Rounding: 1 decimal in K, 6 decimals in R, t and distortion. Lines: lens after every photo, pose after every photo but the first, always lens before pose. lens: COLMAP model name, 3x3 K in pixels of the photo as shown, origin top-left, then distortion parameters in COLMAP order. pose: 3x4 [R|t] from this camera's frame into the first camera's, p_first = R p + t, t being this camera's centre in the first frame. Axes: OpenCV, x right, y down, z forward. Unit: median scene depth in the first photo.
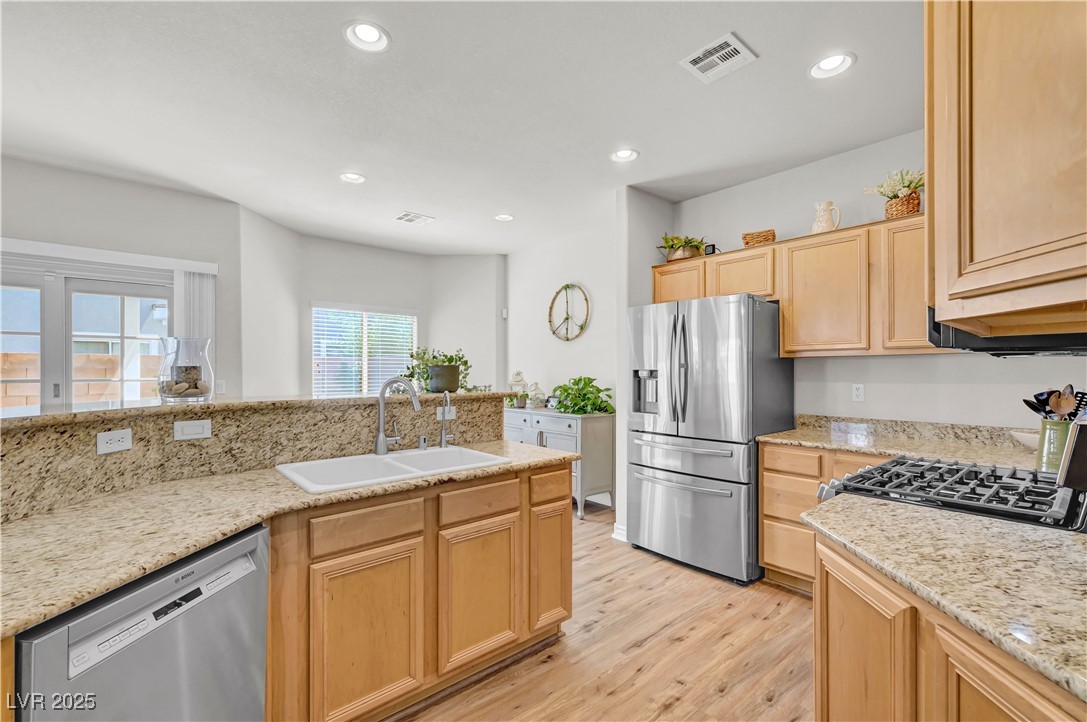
lens RADIAL K [[475.8, 0, 543.0], [0, 475.8, 372.6], [0, 0, 1]] dist [0.001808, 0.000178]
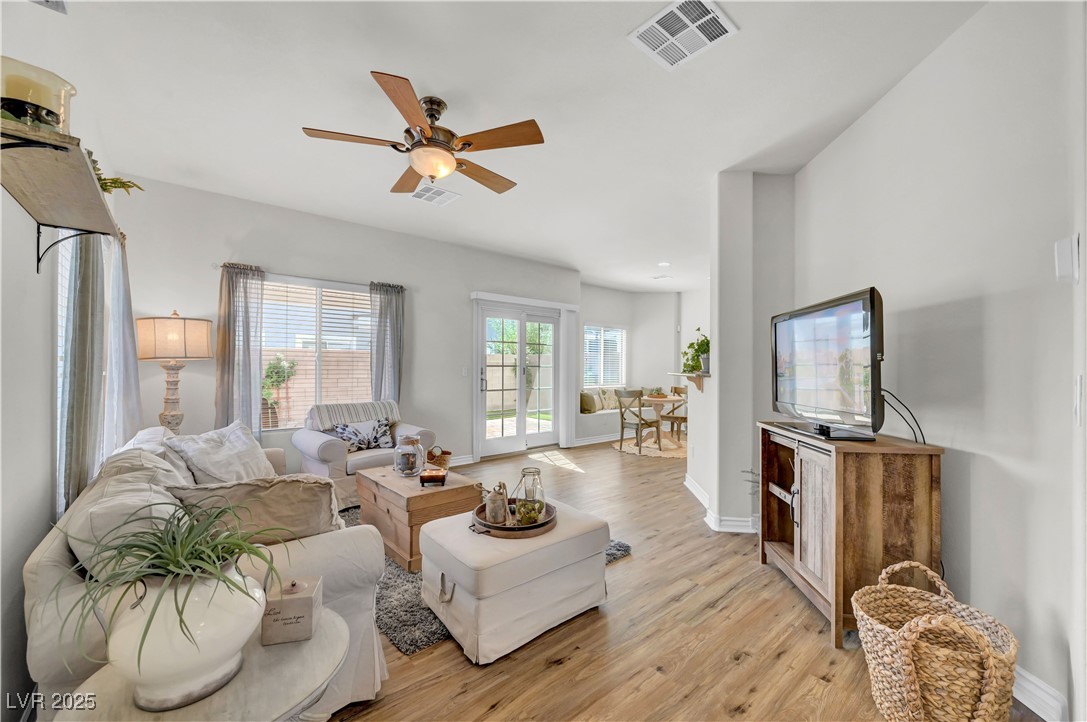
lens RADIAL K [[429.8, 0, 545.3], [0, 429.8, 369.7], [0, 0, 1]] dist [-0.000718, -0.000147]
pose [[0.999622, 0.006286, -0.026781, -0.941170], [-0.006290, 0.999980, -0.000055, 0.032388], [0.026780, 0.000223, 0.999641, -0.856324]]
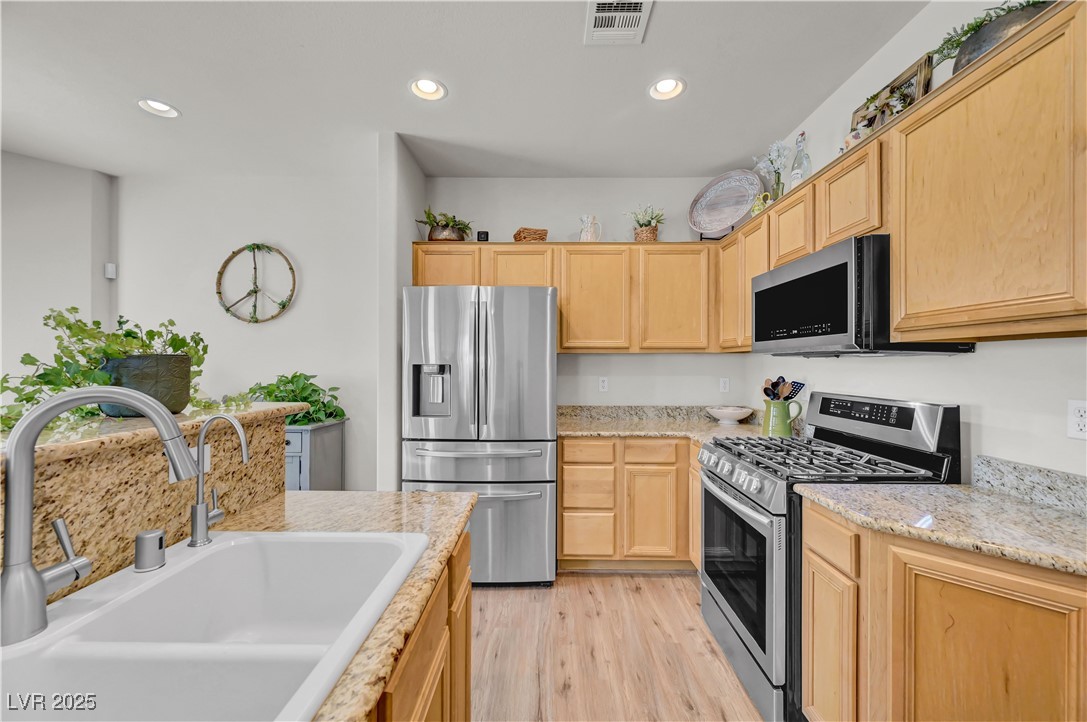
lens RADIAL K [[428.6, 0, 544.8], [0, 428.6, 365.9], [0, 0, 1]] dist [-0.001222, 0.000144]
pose [[0.664487, 0.000139, 0.747300, -0.223429], [-0.001281, 0.999999, 0.000952, -0.004409], [-0.747299, -0.001590, 0.664486, 0.387937]]
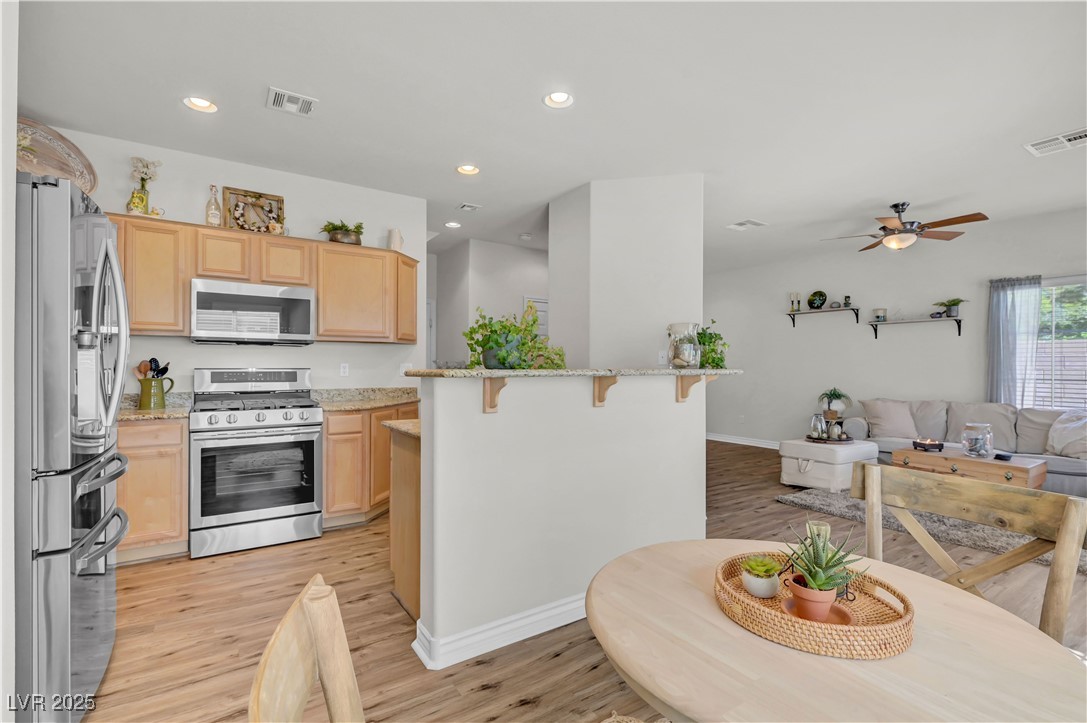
lens RADIAL K [[497.4, 0, 543.5], [0, 497.4, 361.5], [0, 0, 1]] dist [0.000401, 0.000000]
pose [[-0.990937, -0.000689, 0.134324, -0.324711], [-0.001658, 0.999973, -0.007102, 0.030607], [-0.134315, -0.007260, -0.990912, 1.534149]]
